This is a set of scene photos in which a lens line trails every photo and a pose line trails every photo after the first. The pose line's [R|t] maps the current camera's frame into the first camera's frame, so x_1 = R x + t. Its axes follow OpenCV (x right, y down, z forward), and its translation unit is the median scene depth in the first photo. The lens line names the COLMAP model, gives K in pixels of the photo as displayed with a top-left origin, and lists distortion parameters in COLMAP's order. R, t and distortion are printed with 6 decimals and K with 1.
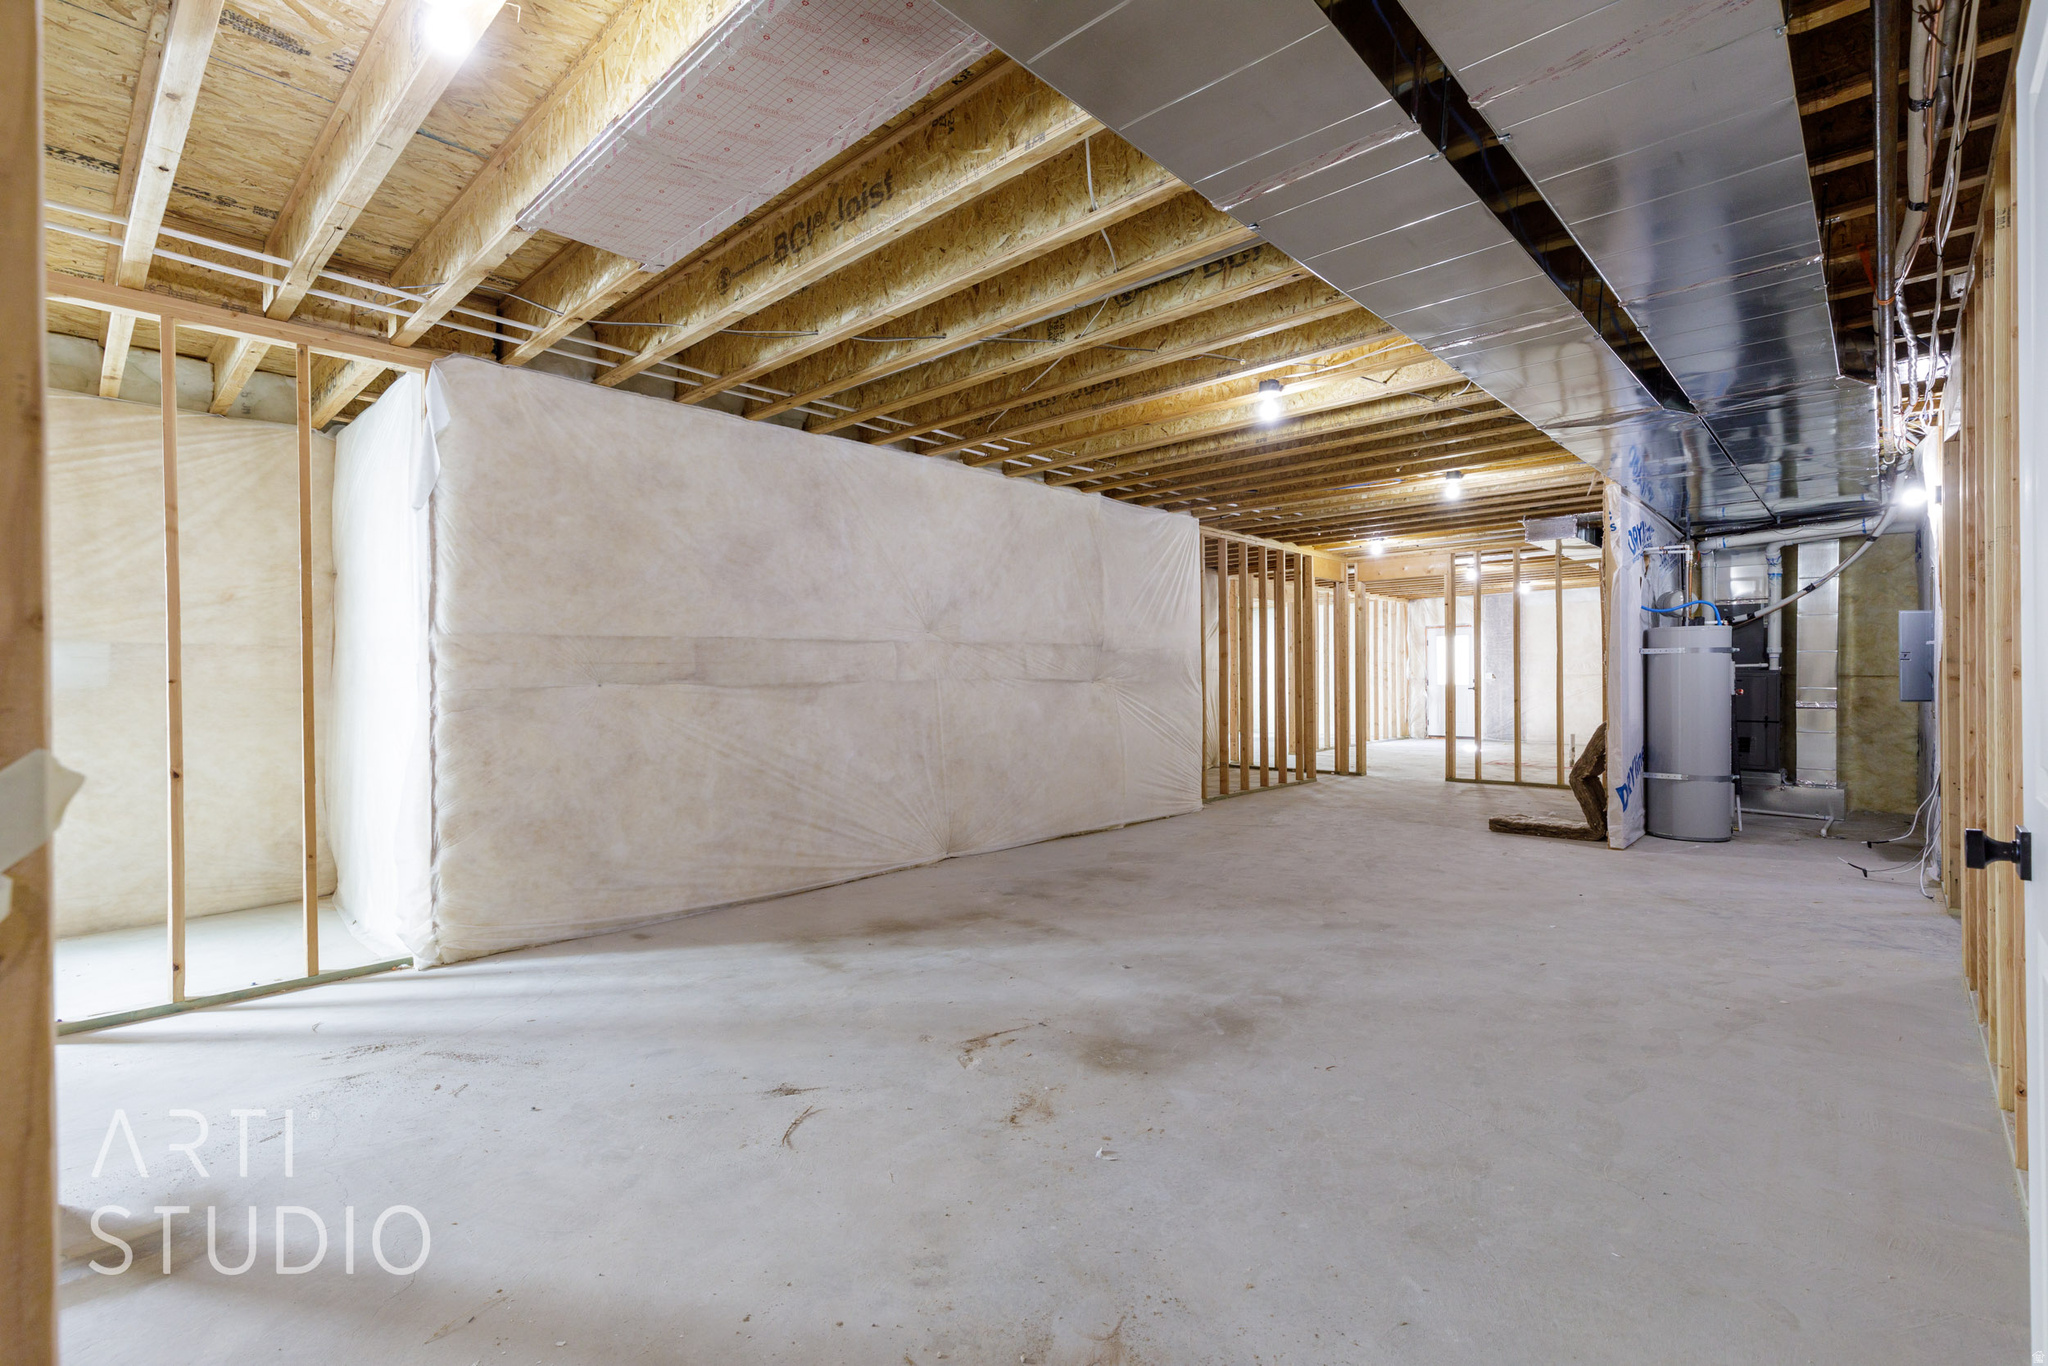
lens RADIAL K [[914.3, 0, 1030.9], [0, 914.3, 679.7], [0, 0, 1]] dist [0.010474, -0.003588]
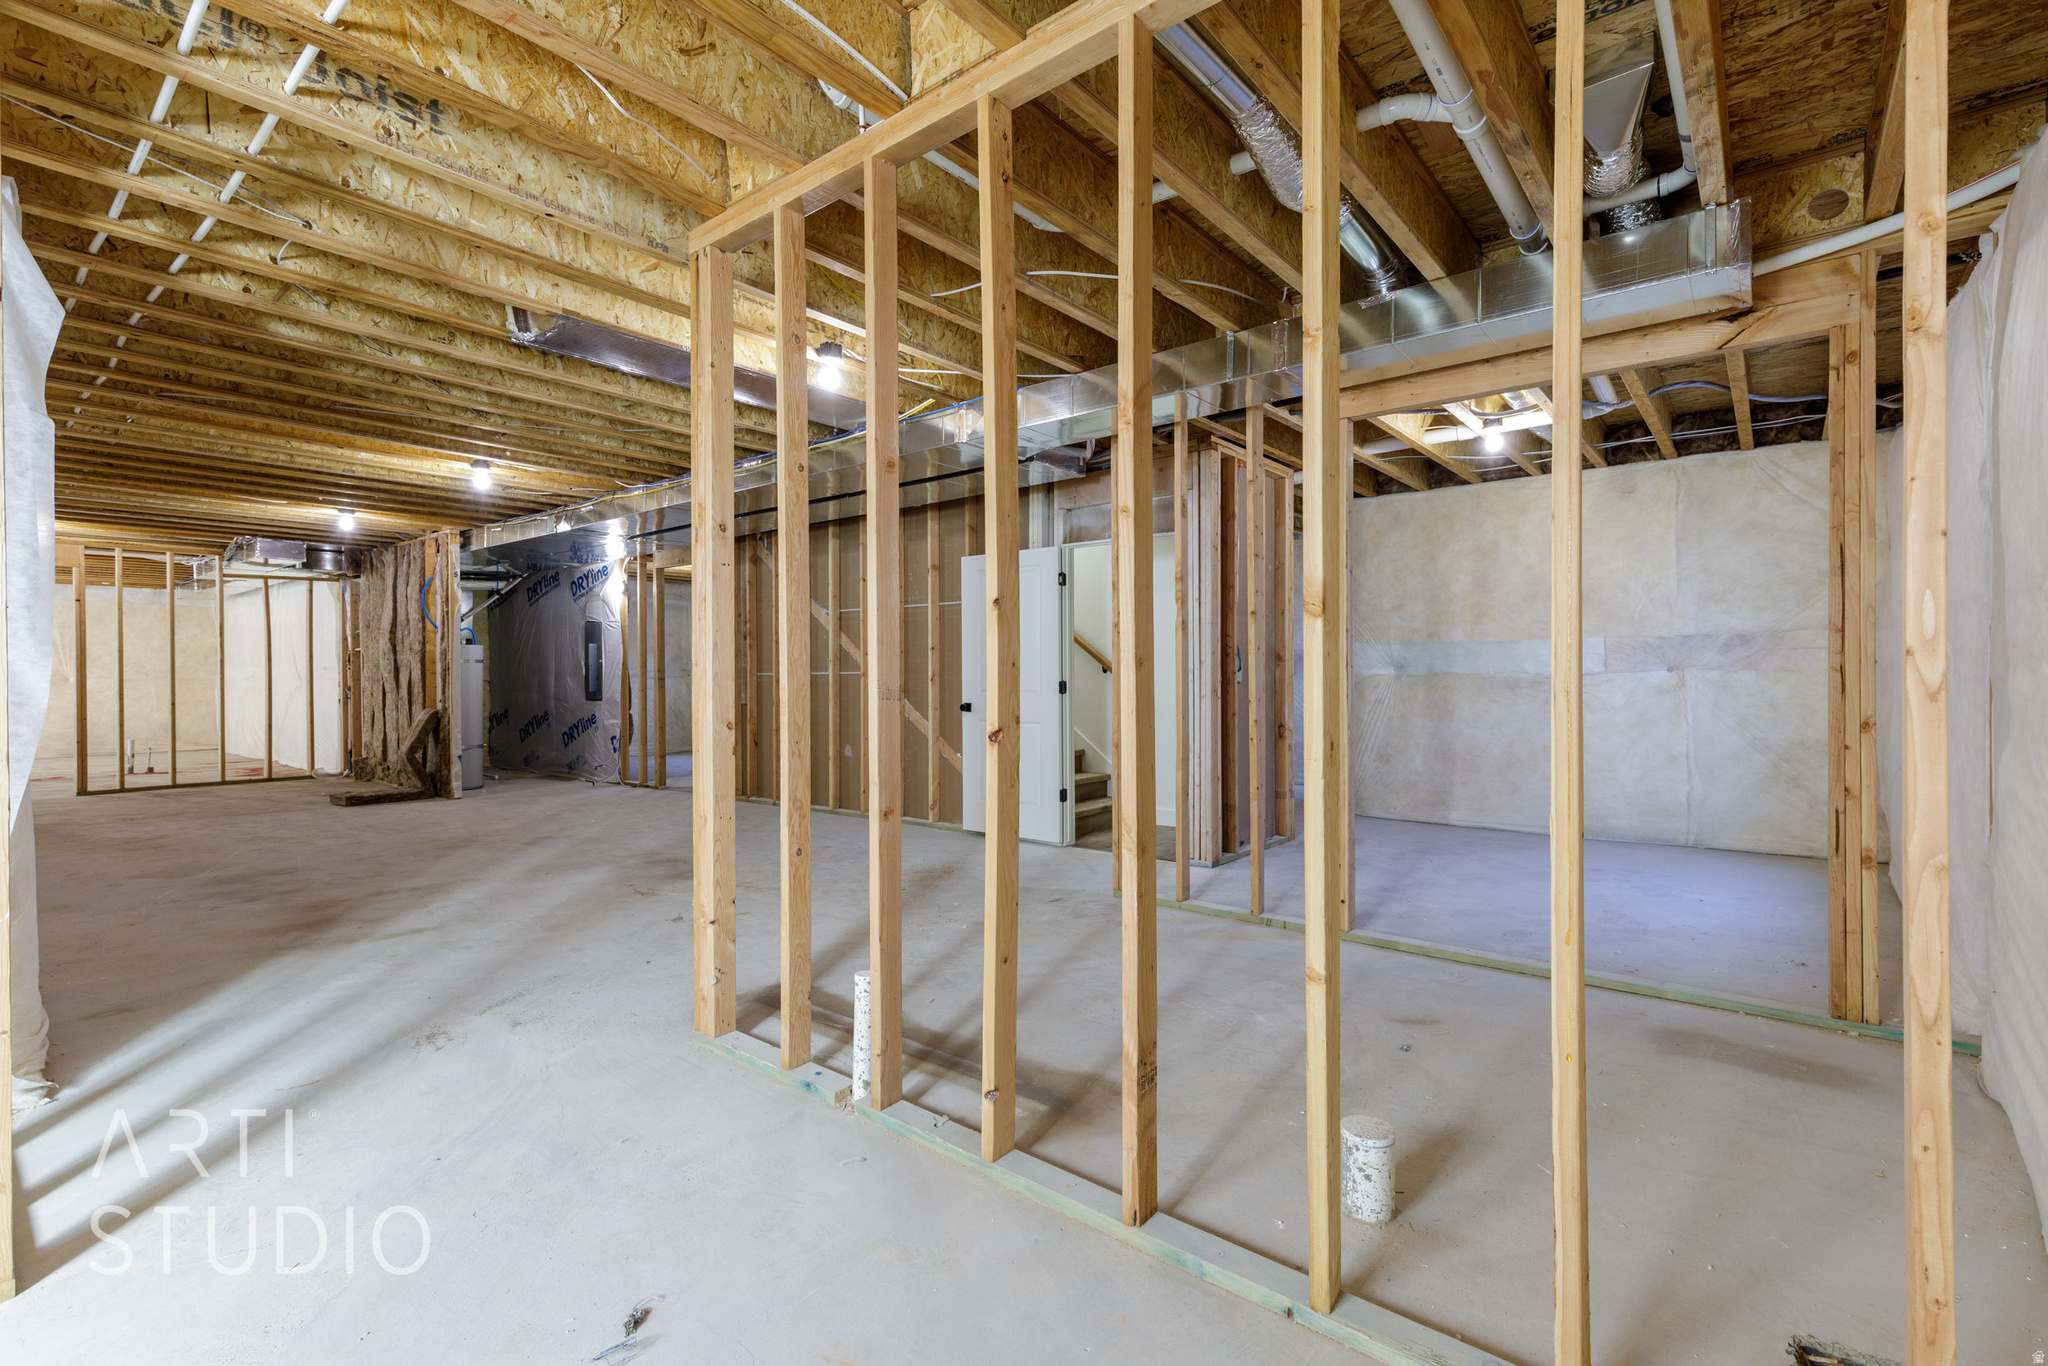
lens RADIAL K [[914.3, 0, 1030.9], [0, 914.3, 679.7], [0, 0, 1]] dist [0.010474, -0.003588]
pose [[-0.064867, 0.004254, 0.997885, -1.184702], [0.006748, 0.999970, -0.003825, 0.014152], [-0.997871, 0.006486, -0.064894, 0.278687]]
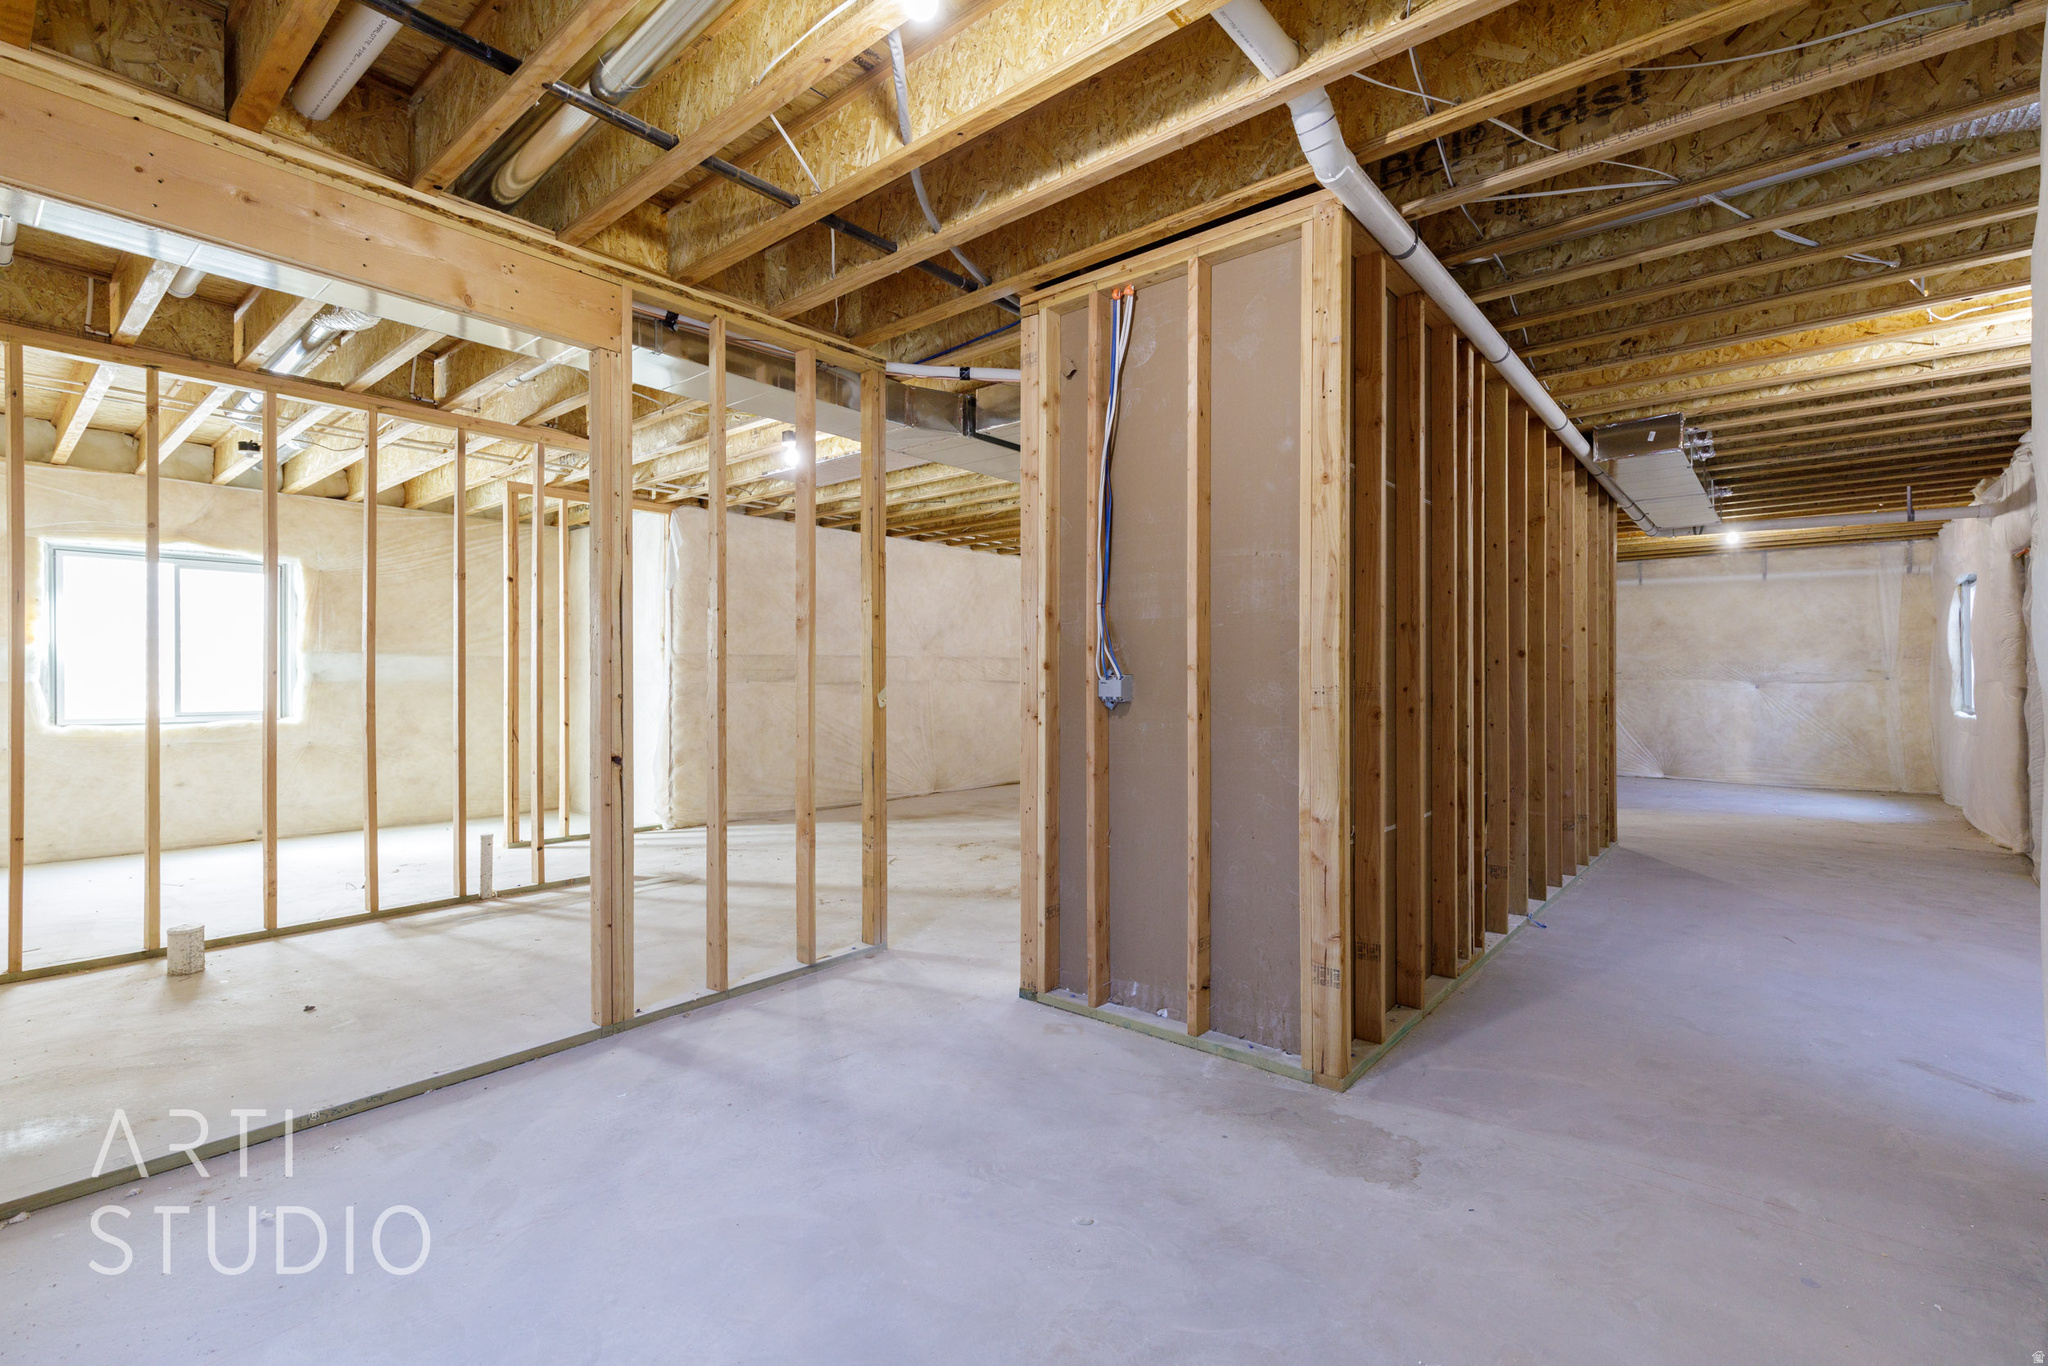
lens RADIAL K [[914.3, 0, 1030.9], [0, 914.3, 679.7], [0, 0, 1]] dist [0.010474, -0.003588]
pose [[0.998746, 0.006982, 0.049576, -0.005624], [-0.006831, 0.999972, -0.003207, 0.003507], [-0.049597, 0.002865, 0.998765, -0.808129]]
